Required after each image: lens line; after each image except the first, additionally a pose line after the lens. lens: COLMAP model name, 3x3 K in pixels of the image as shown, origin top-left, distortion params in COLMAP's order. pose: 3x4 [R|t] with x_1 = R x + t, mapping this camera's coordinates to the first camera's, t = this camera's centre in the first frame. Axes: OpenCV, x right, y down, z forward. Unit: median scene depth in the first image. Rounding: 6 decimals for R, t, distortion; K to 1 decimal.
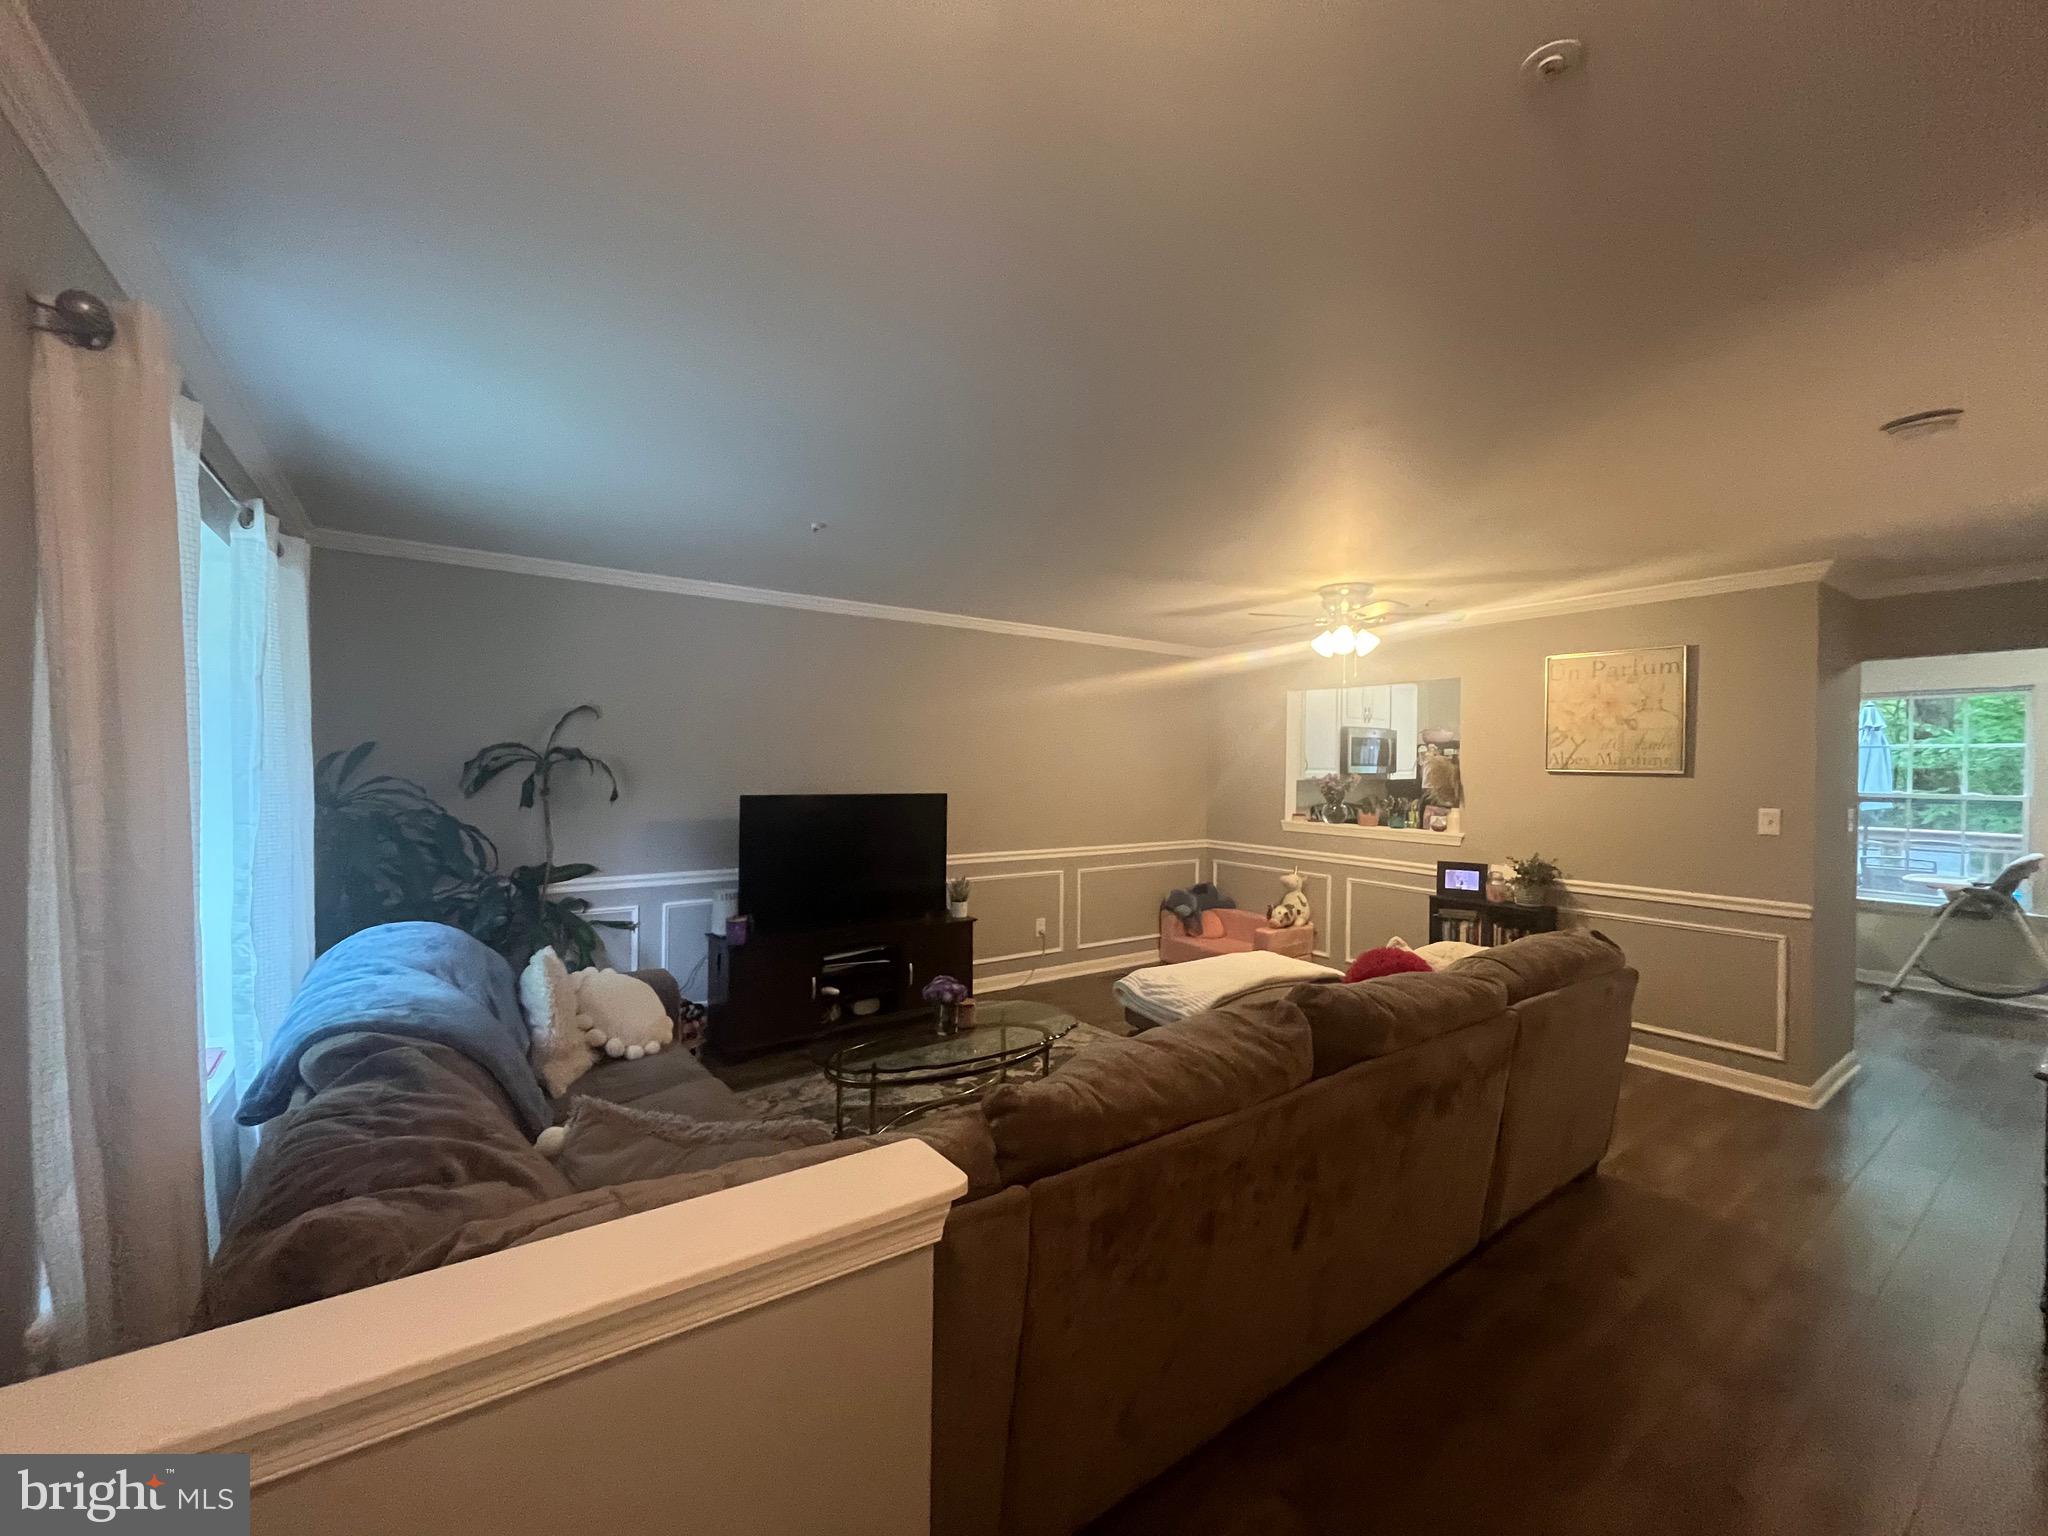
lens RADIAL K [[825.9, 0, 1024.0], [0, 825.9, 768.0], [0, 0, 1]] dist [-0.004571, -0.000019]
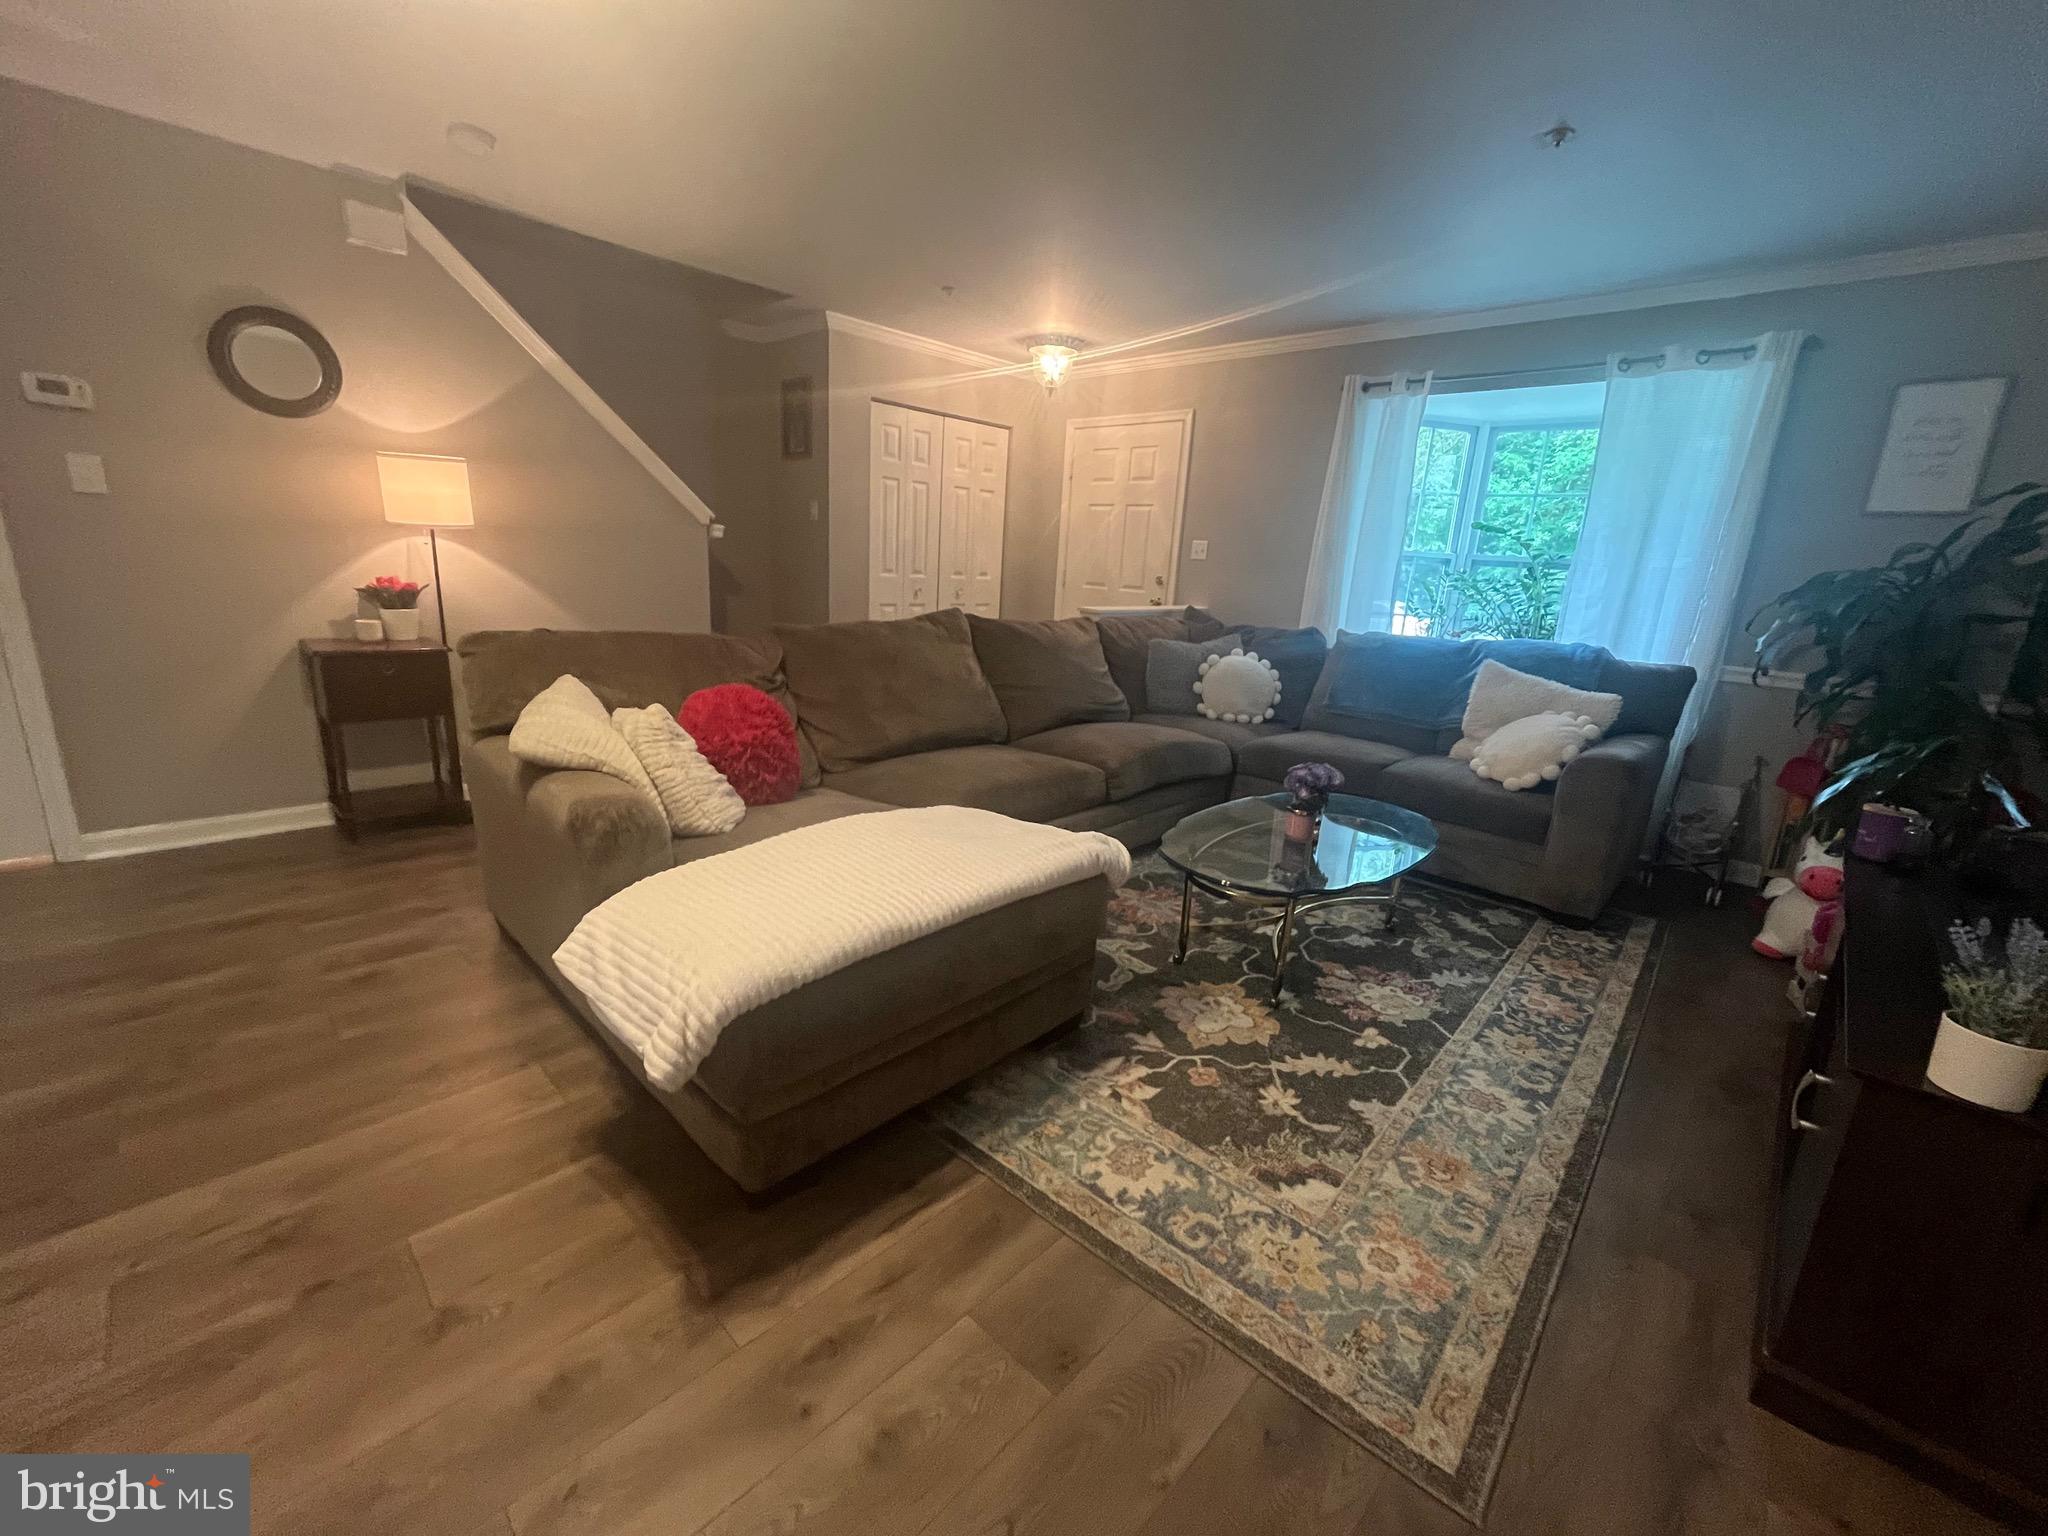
lens RADIAL K [[825.9, 0, 1024.0], [0, 825.9, 768.0], [0, 0, 1]] dist [-0.004571, -0.000019]
pose [[-0.981004, -0.025070, -0.192362, 0.239240], [-0.074049, 0.964921, 0.251880, 0.066102], [0.179300, 0.261340, -0.948448, 1.262022]]
